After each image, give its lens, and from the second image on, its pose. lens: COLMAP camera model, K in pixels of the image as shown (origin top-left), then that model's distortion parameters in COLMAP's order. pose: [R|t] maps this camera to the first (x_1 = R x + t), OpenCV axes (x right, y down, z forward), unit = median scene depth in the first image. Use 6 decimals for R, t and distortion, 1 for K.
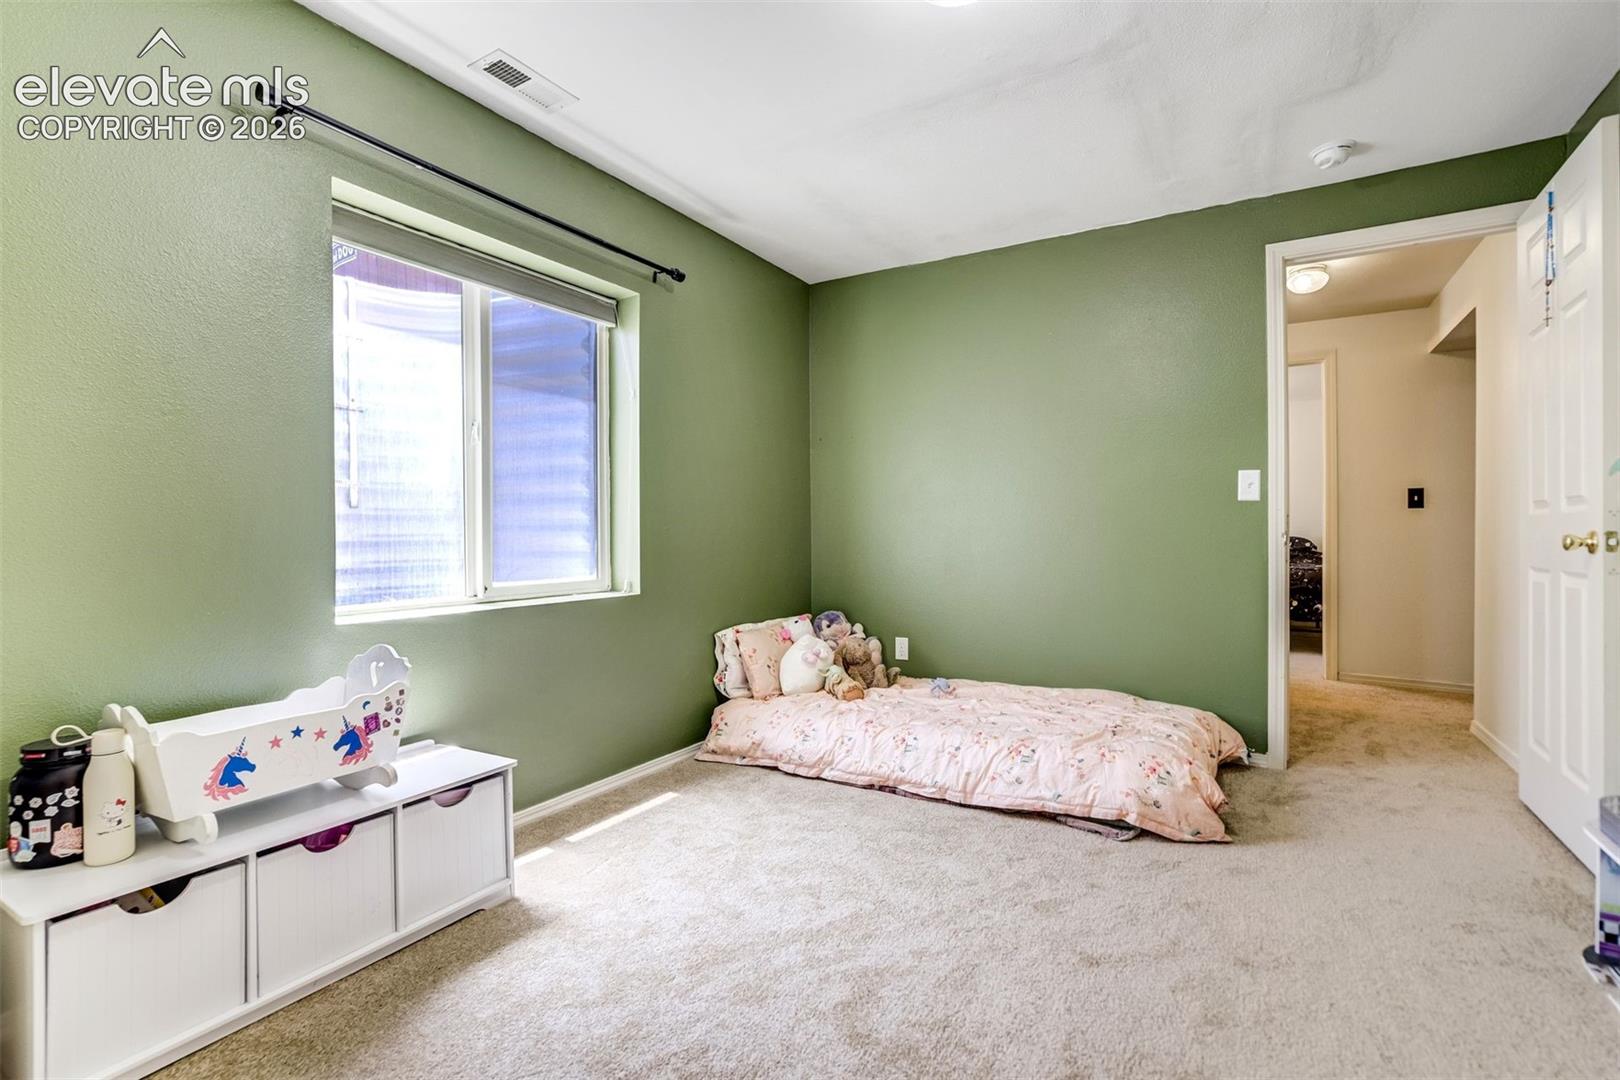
lens RADIAL K [[761.7, 0, 810.0], [0, 761.7, 540.0], [0, 0, 1]] dist [-0.025318, 0.024453]
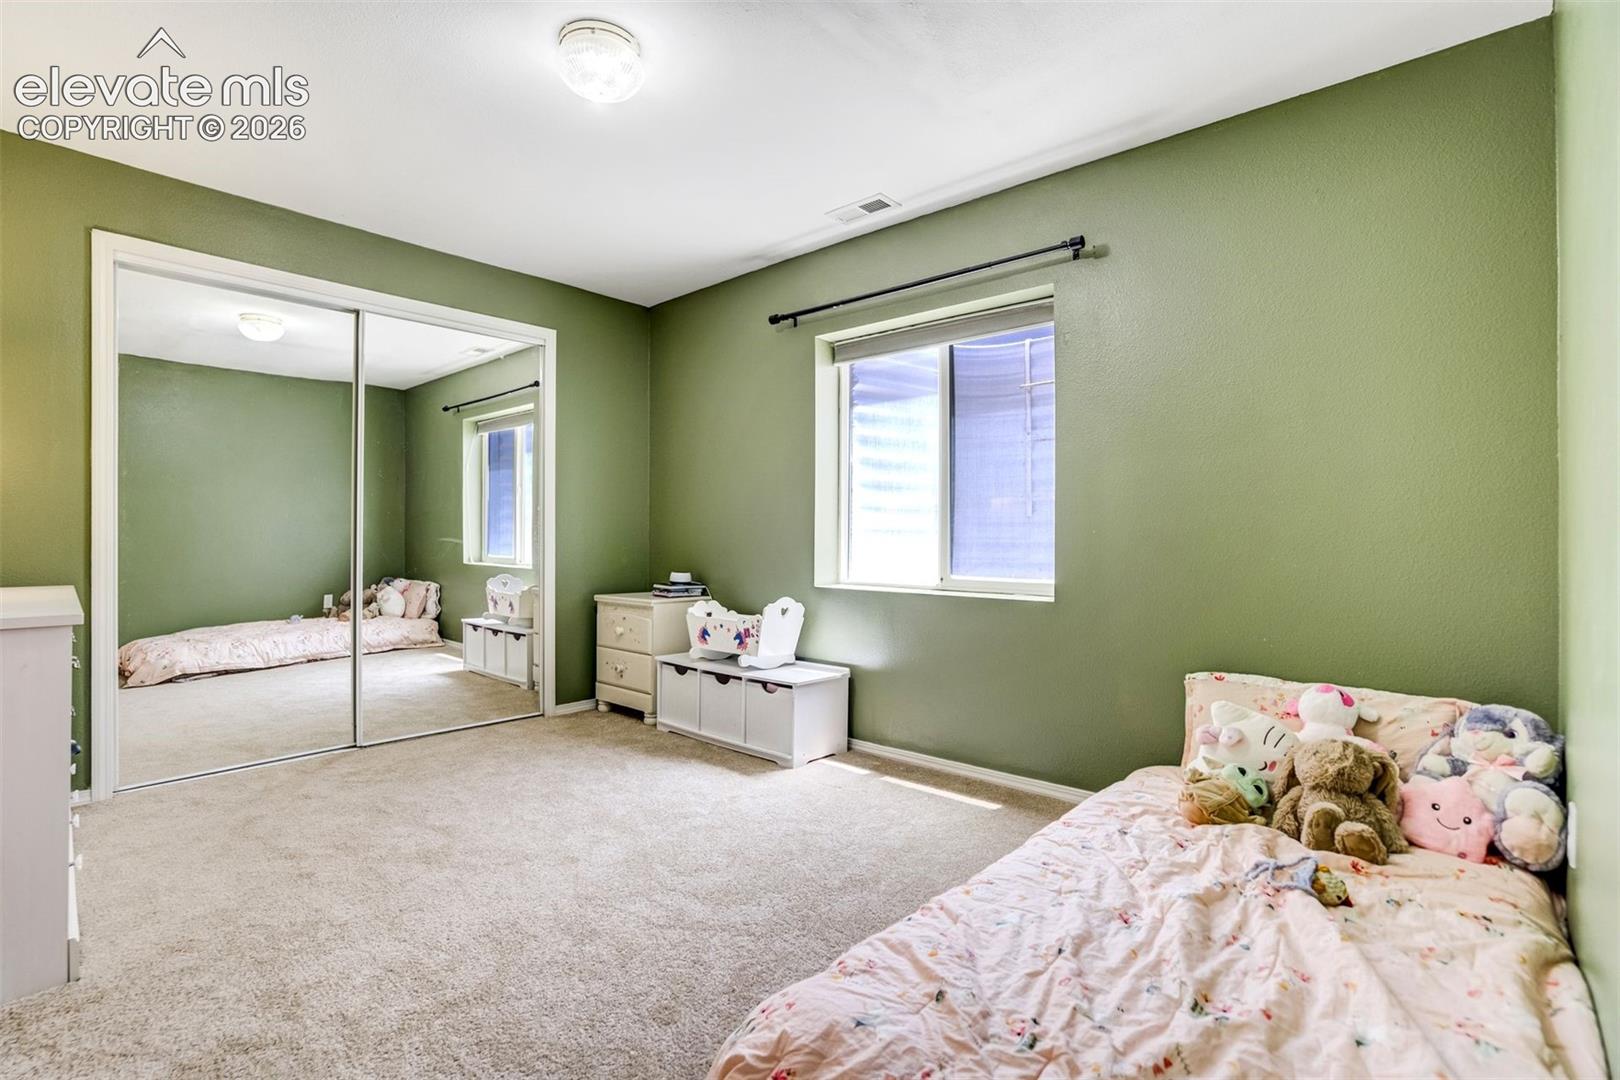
lens RADIAL K [[761.7, 0, 810.0], [0, 761.7, 540.0], [0, 0, 1]] dist [-0.025318, 0.024453]
pose [[-0.203656, 0.006565, -0.979021, 0.803489], [-0.013231, 0.999868, 0.009457, -0.011524], [0.978953, 0.014879, -0.203542, 0.950348]]
